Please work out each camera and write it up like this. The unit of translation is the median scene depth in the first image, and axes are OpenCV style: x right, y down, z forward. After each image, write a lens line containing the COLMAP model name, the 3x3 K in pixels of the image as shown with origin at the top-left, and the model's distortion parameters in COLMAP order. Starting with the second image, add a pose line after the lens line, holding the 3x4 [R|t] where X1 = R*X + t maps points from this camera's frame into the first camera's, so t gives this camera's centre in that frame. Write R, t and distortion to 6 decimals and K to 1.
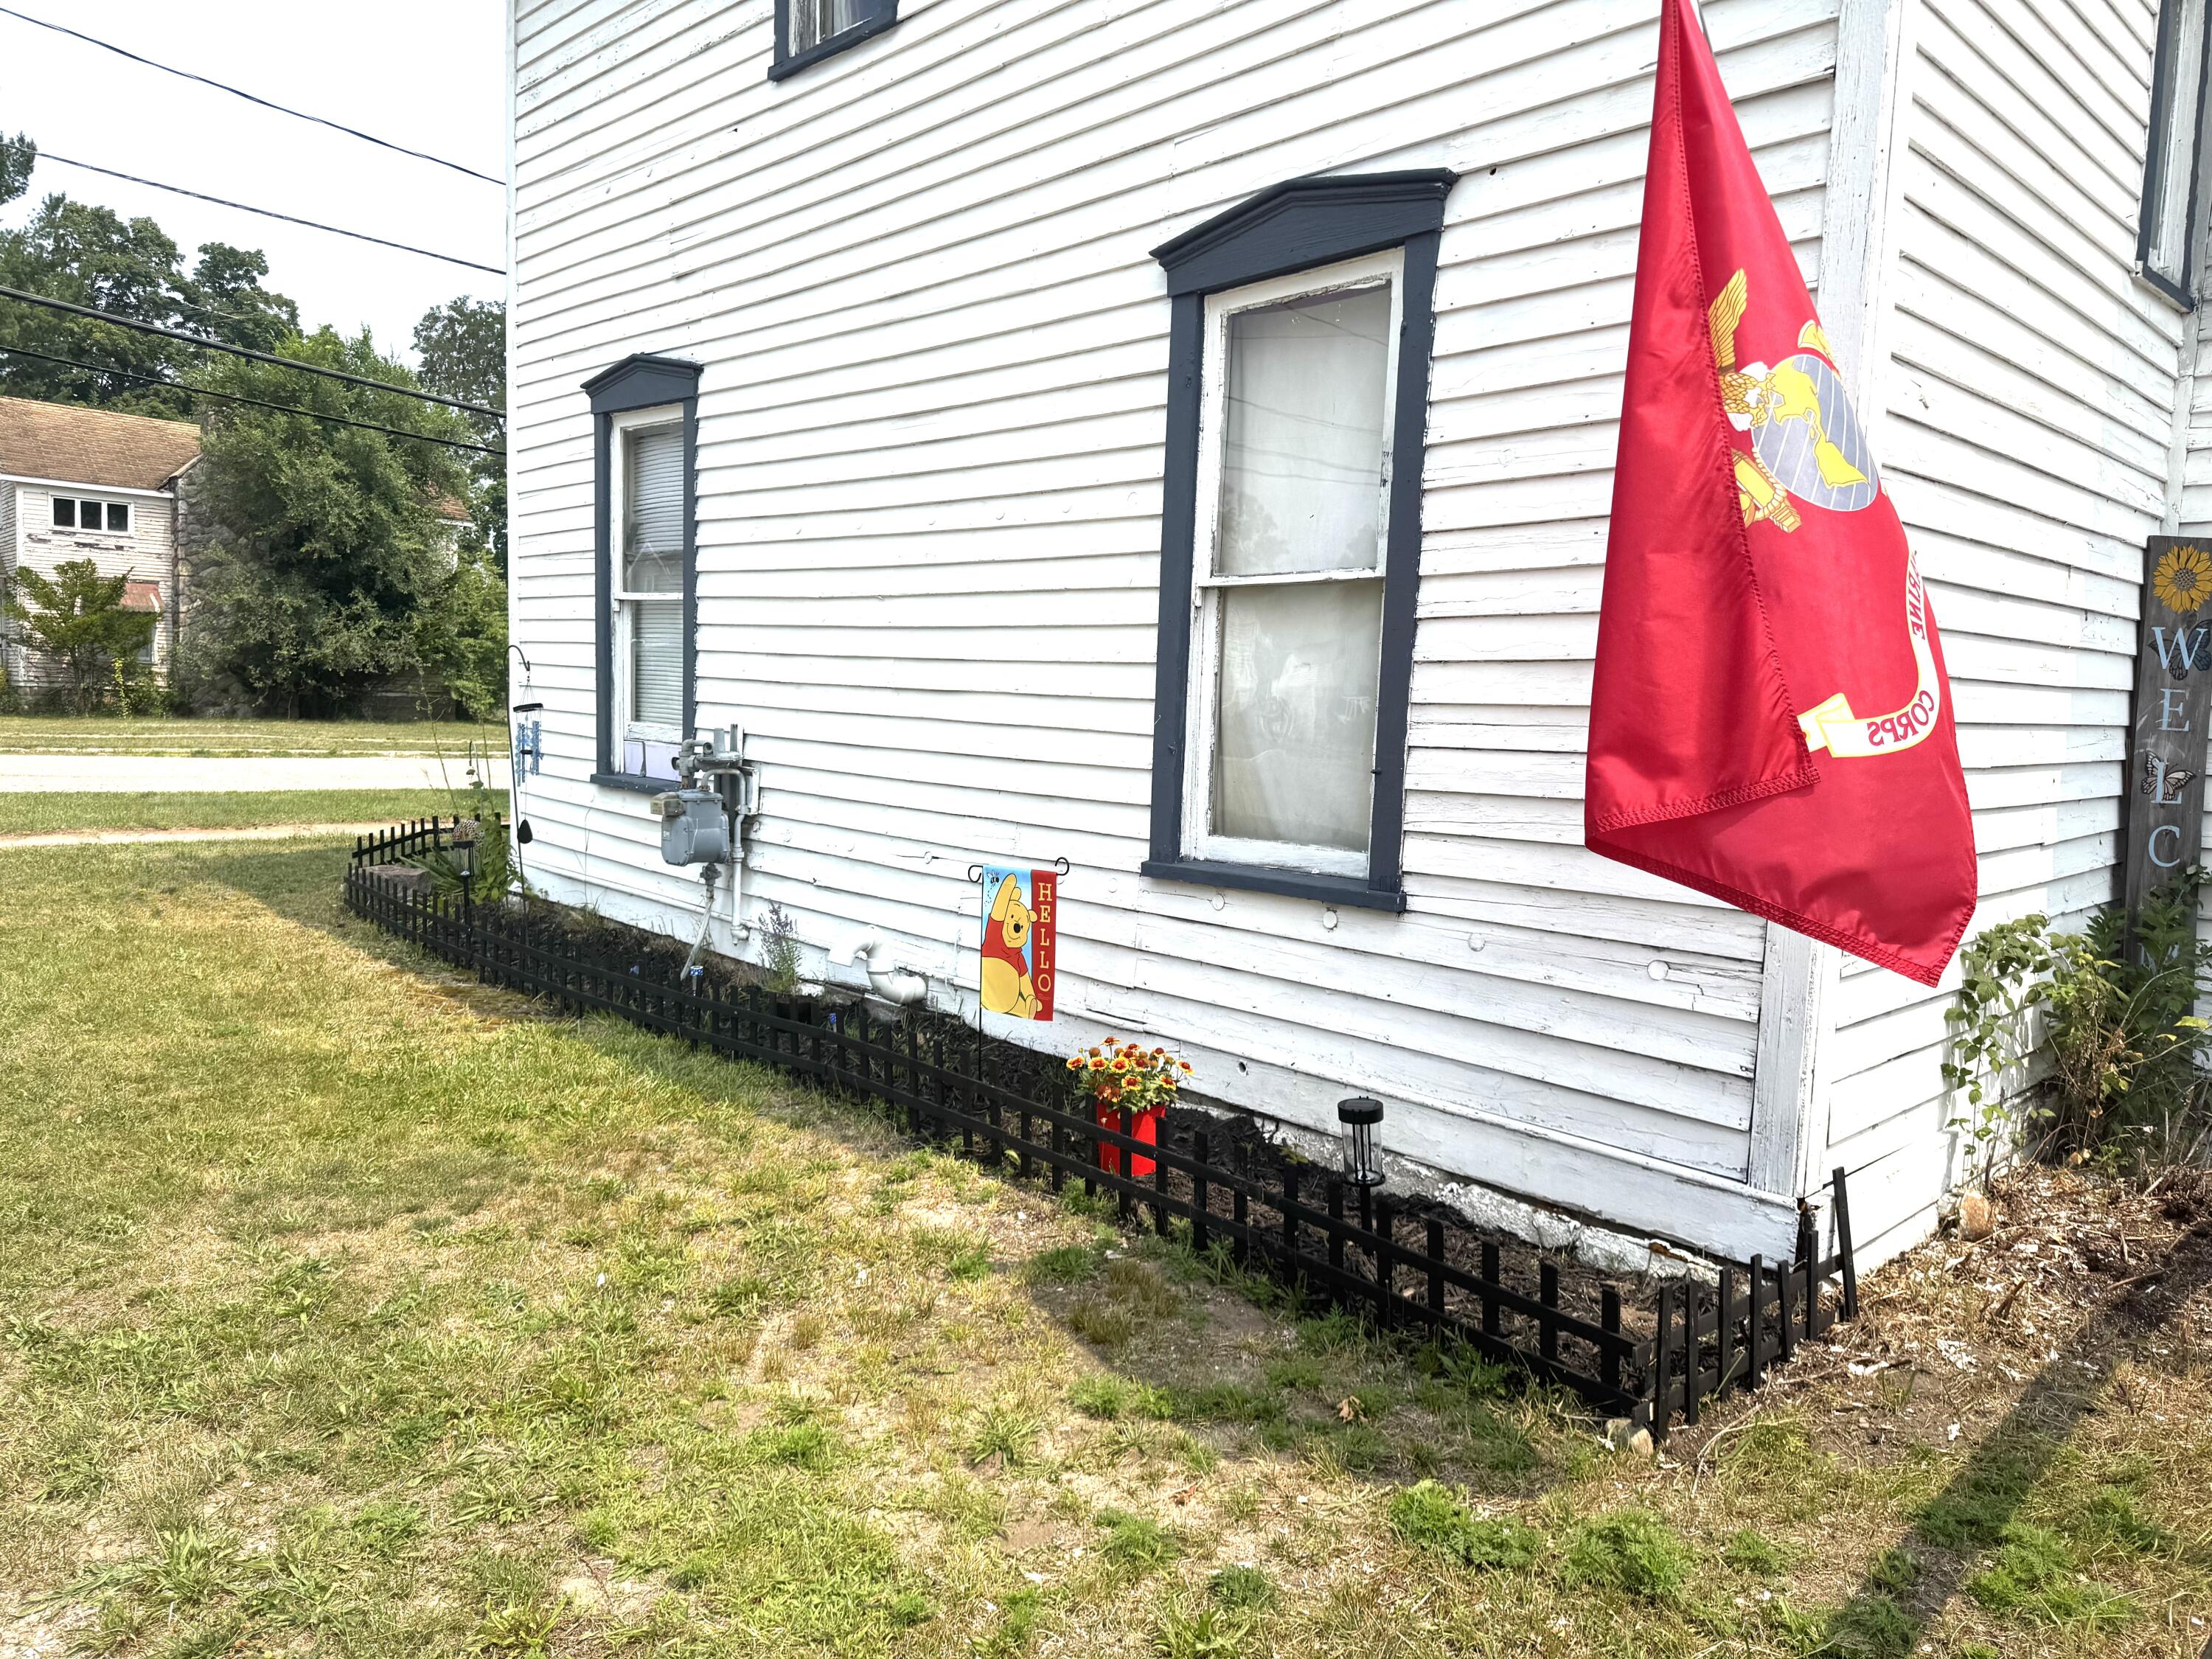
lens RADIAL K [[1546.5, 0, 1109.0], [0, 1546.5, 844.2], [0, 0, 1]] dist [0.167752, -0.247560]
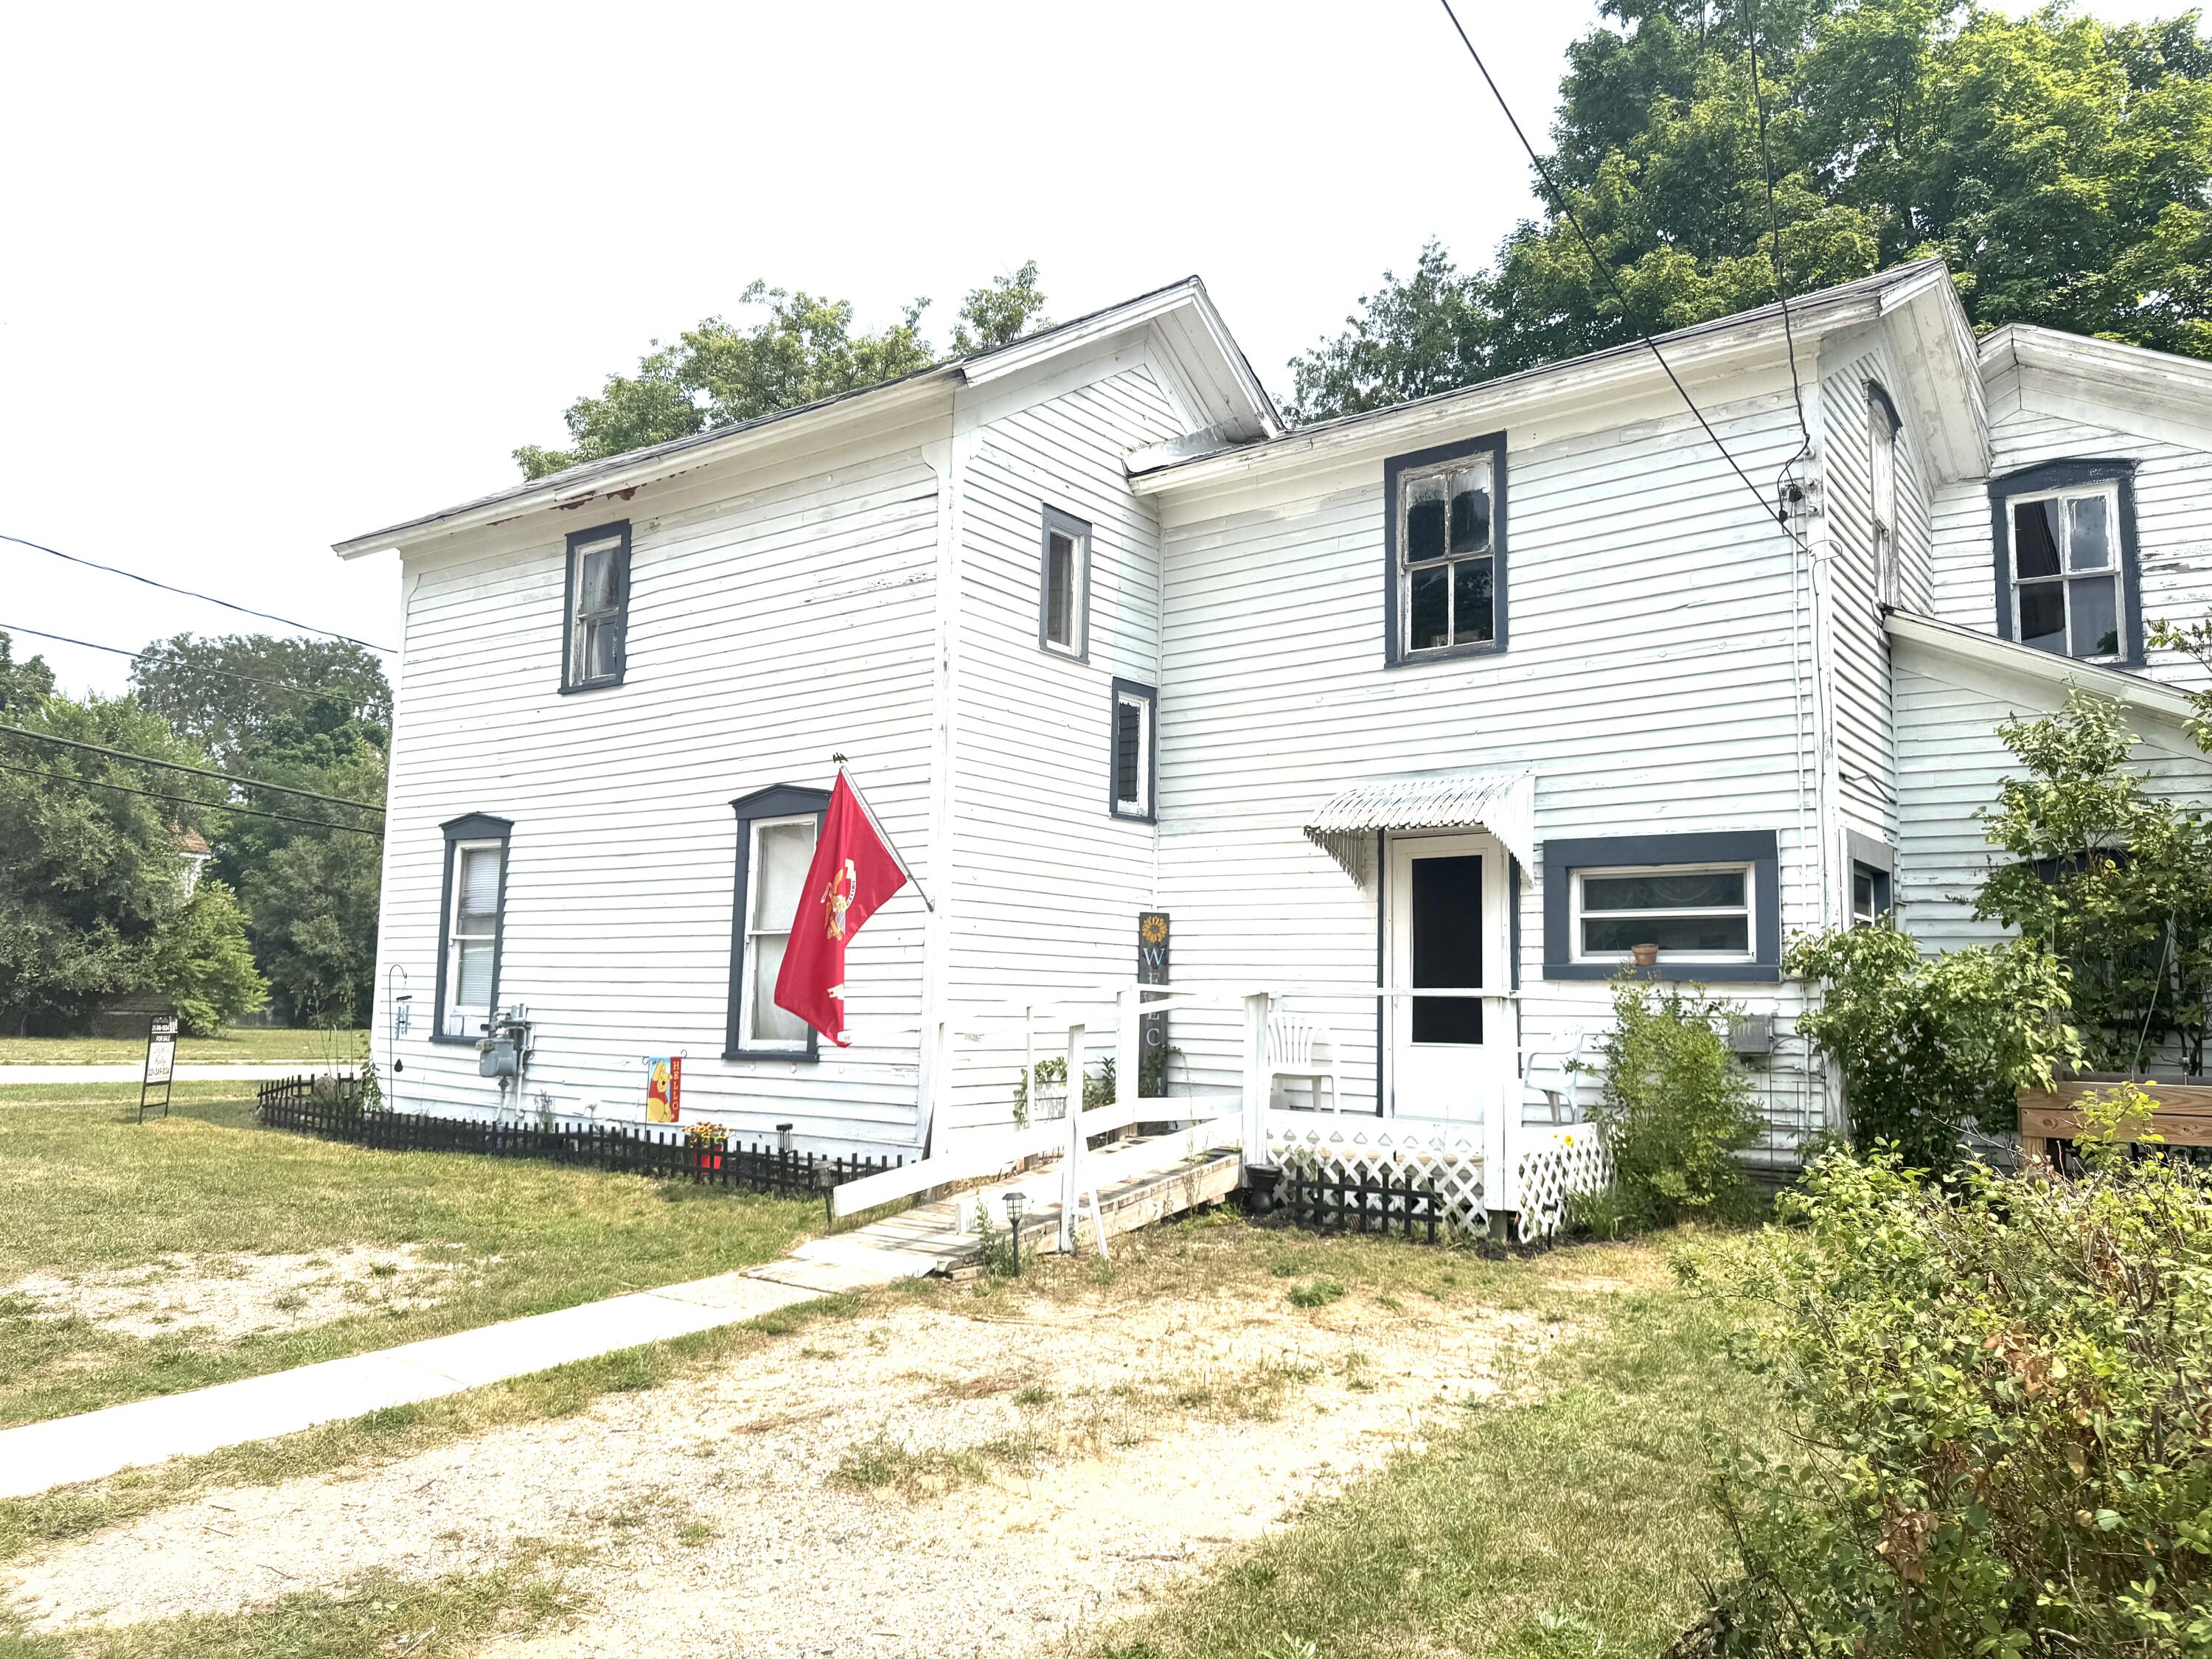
lens RADIAL K [[1546.5, 0, 1109.0], [0, 1546.5, 844.2], [0, 0, 1]] dist [0.167752, -0.247560]
pose [[0.985299, 0.001857, 0.170826, 0.134450], [0.031479, 0.980845, -0.192228, 0.121811], [-0.167911, 0.194780, 0.966368, -0.993440]]
